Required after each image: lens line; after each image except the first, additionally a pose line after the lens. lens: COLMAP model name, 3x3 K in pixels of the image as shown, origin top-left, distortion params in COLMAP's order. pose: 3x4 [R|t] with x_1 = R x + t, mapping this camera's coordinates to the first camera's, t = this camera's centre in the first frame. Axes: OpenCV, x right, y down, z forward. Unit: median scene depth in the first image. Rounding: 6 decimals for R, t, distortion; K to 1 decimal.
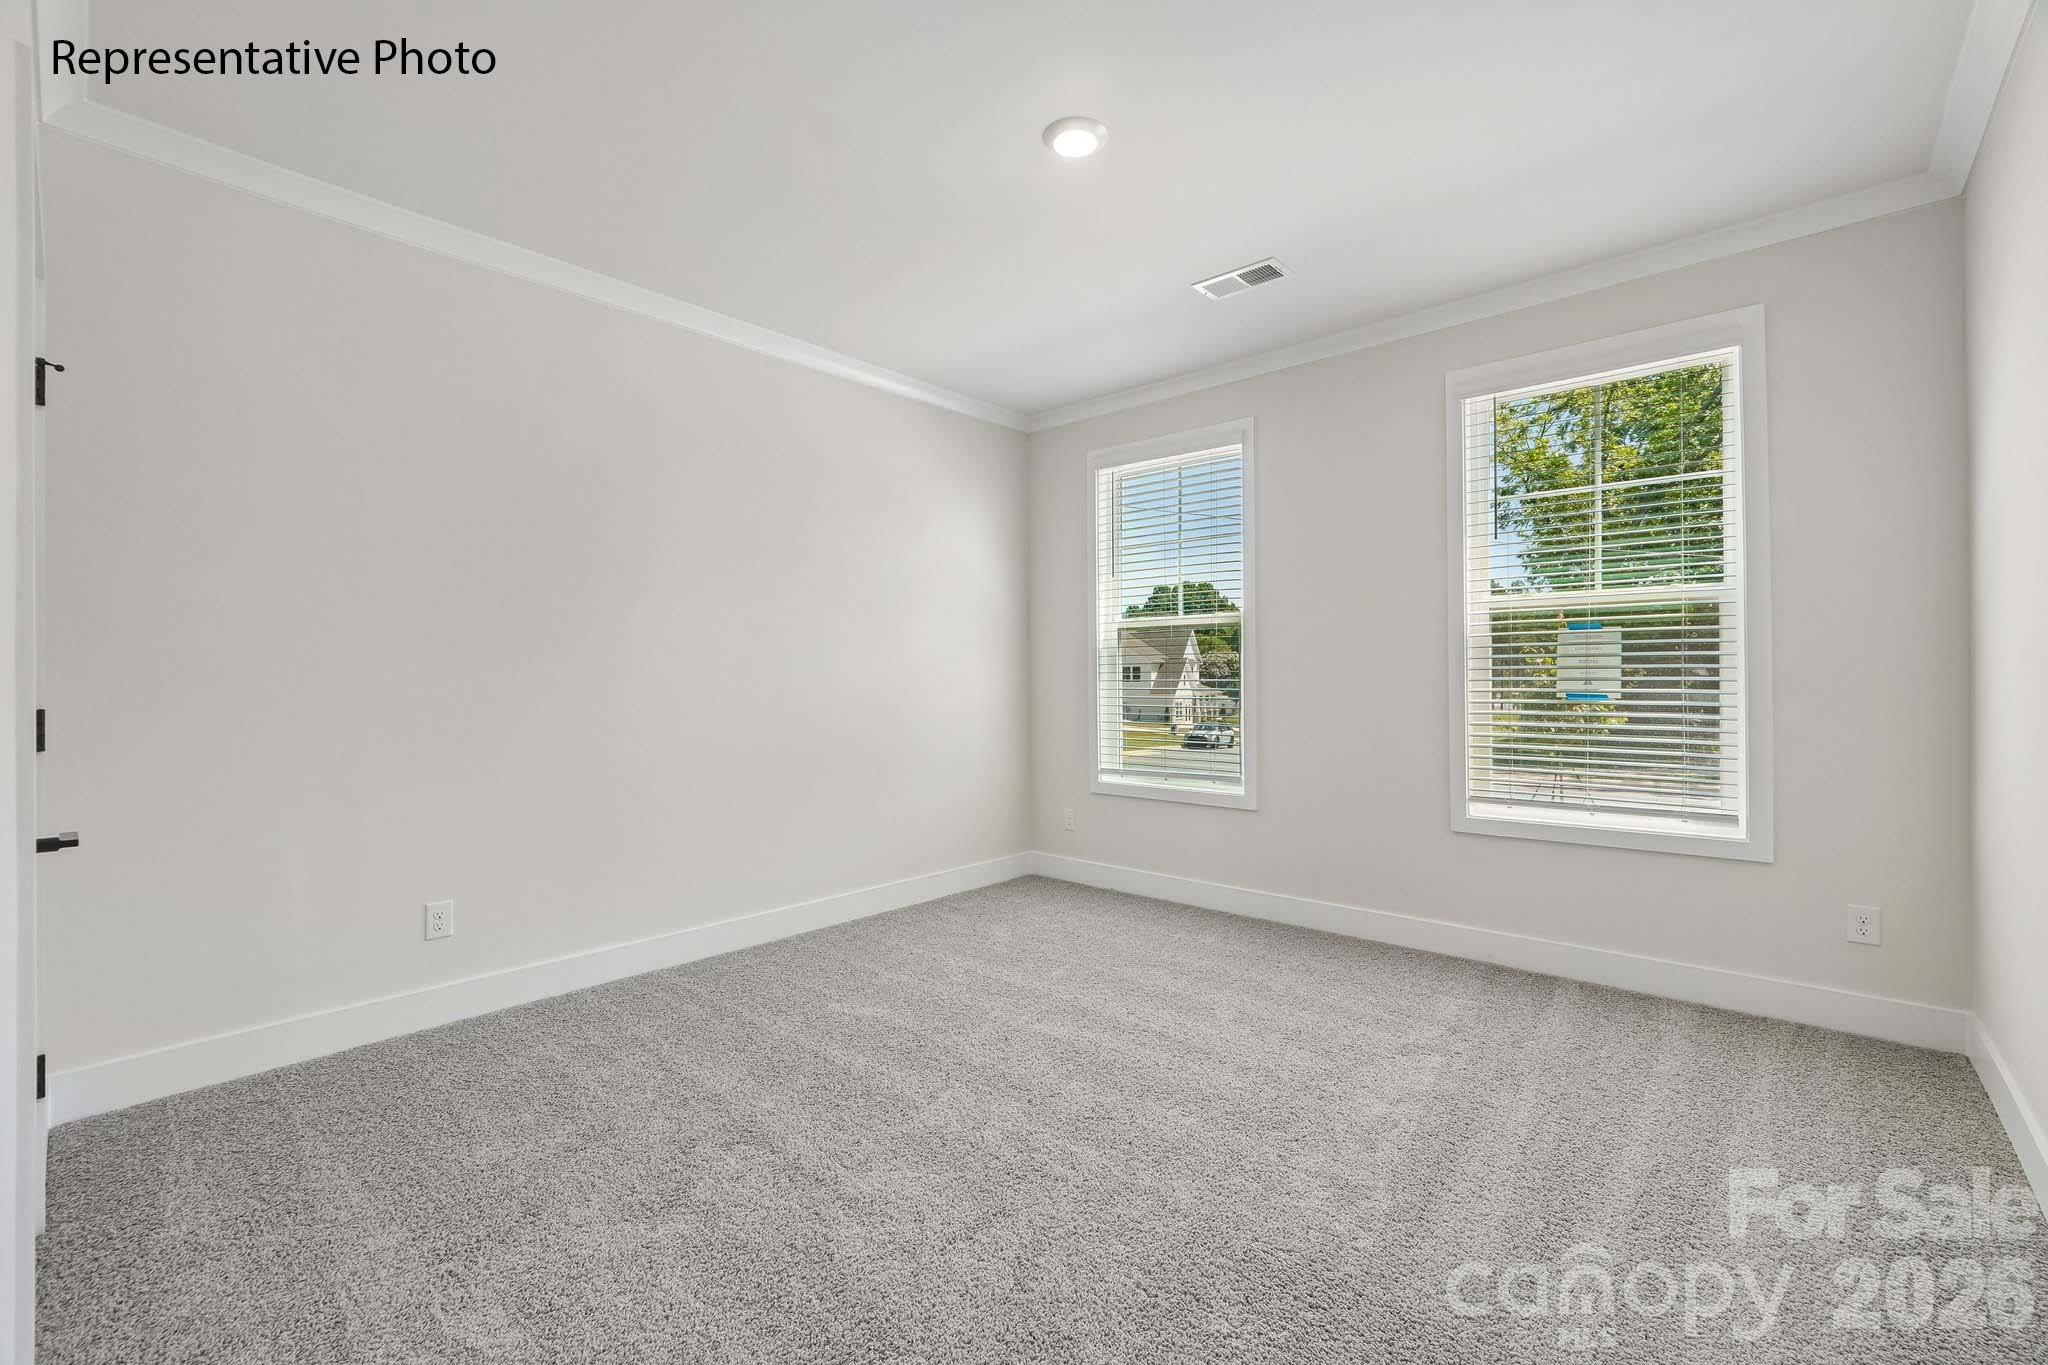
lens RADIAL K [[862.7, 0, 1023.8], [0, 862.7, 677.3], [0, 0, 1]] dist [-0.014505, 0.005481]
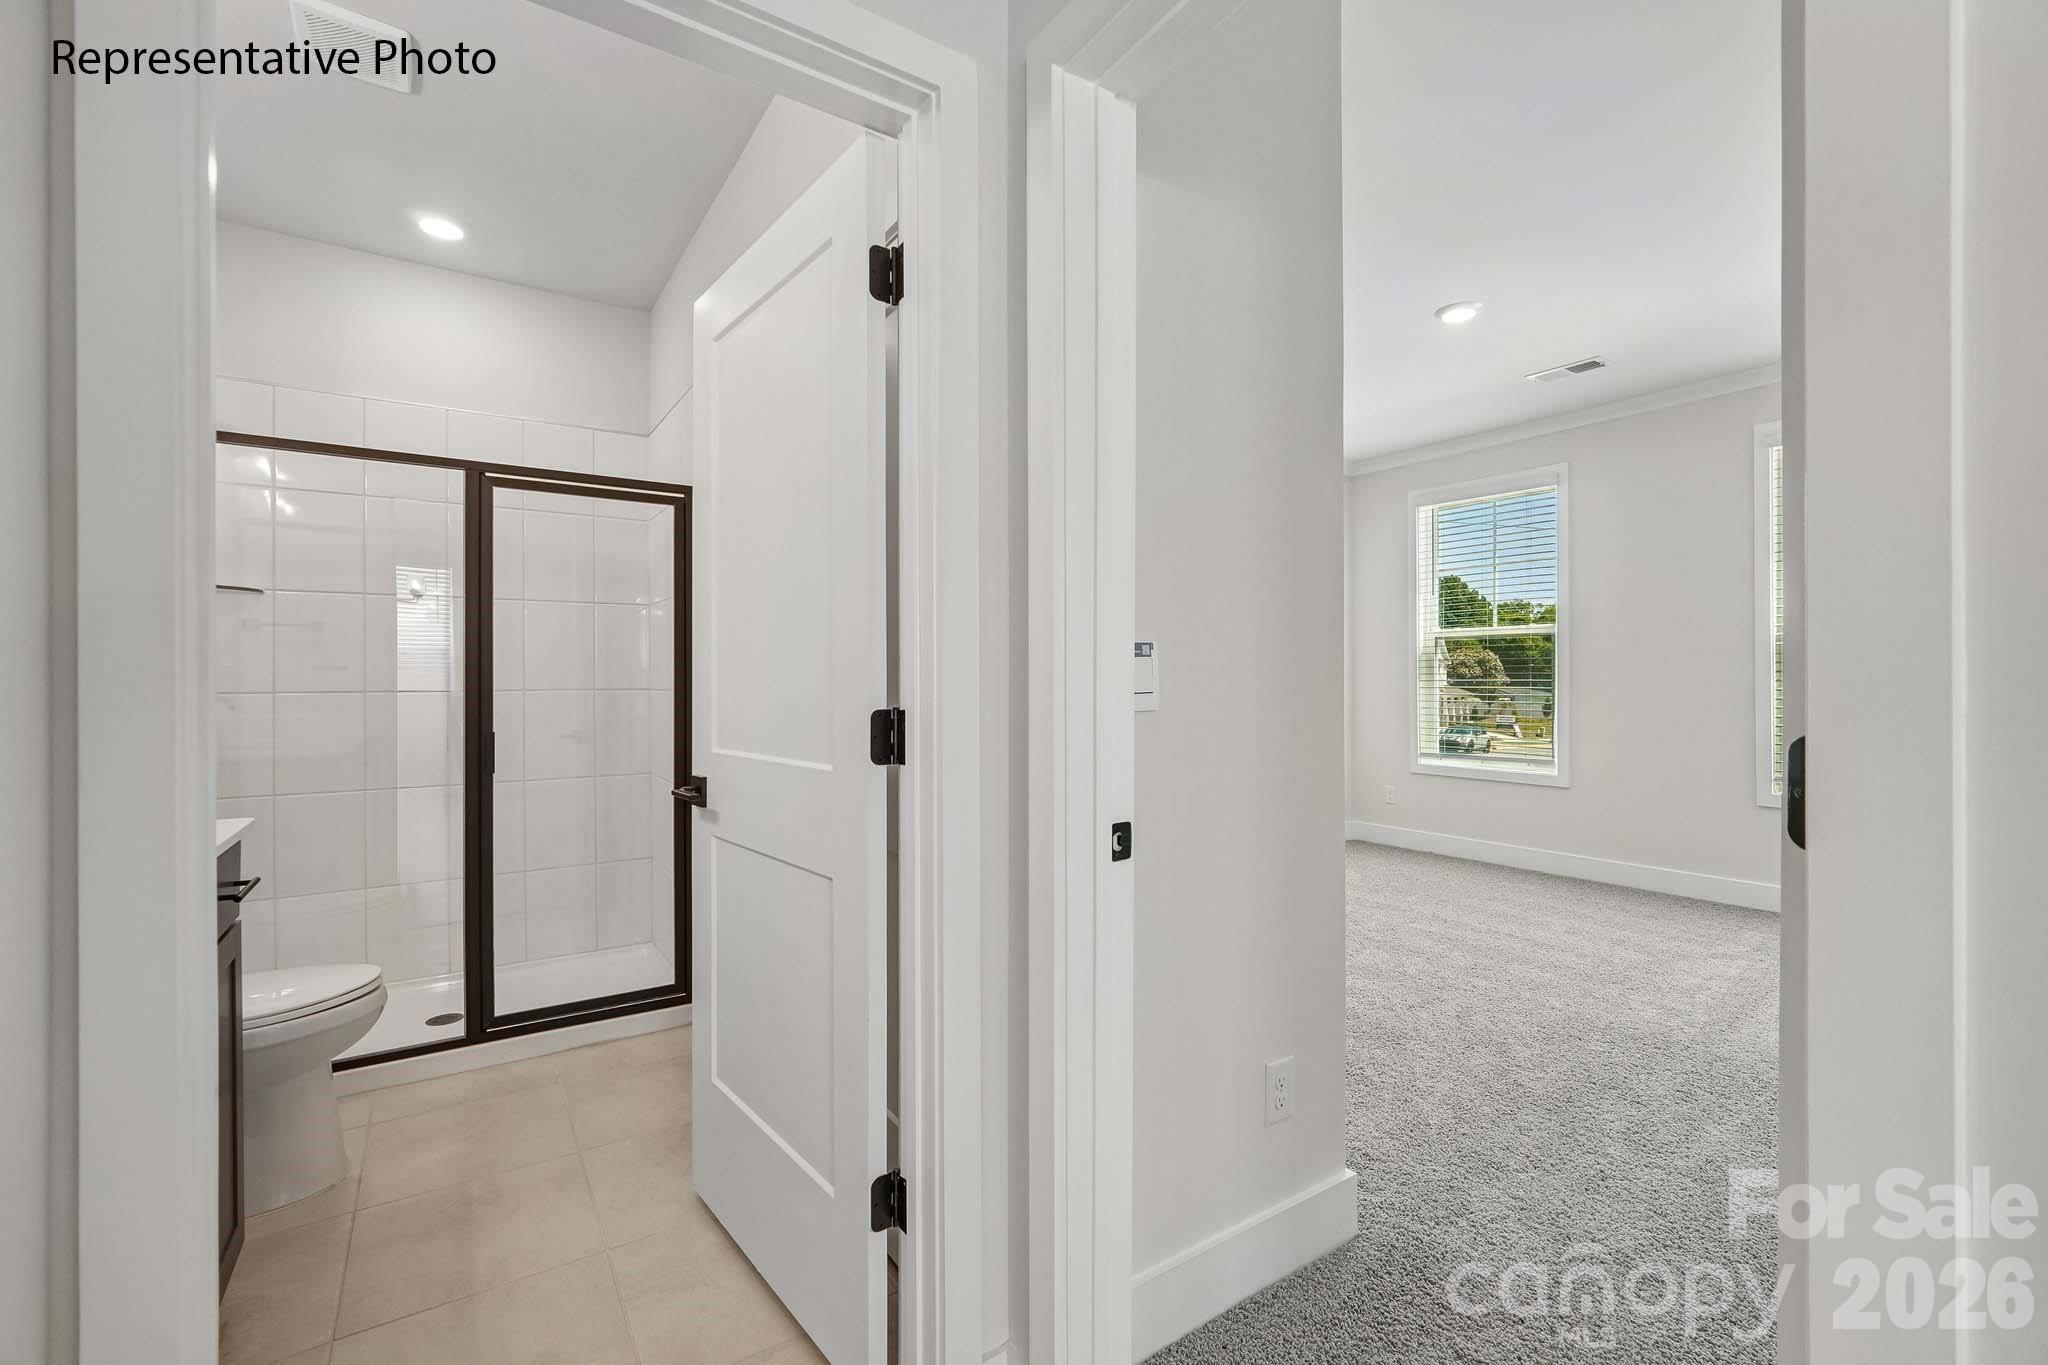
lens RADIAL K [[862.7, 0, 1023.9], [0, 862.7, 683.1], [0, 0, 1]] dist [-0.014505, 0.005481]
pose [[0.968471, 0.001383, -0.249121, -0.149807], [0.000123, 0.999982, 0.006028, -0.000141], [0.249125, -0.005868, 0.968454, -0.313200]]
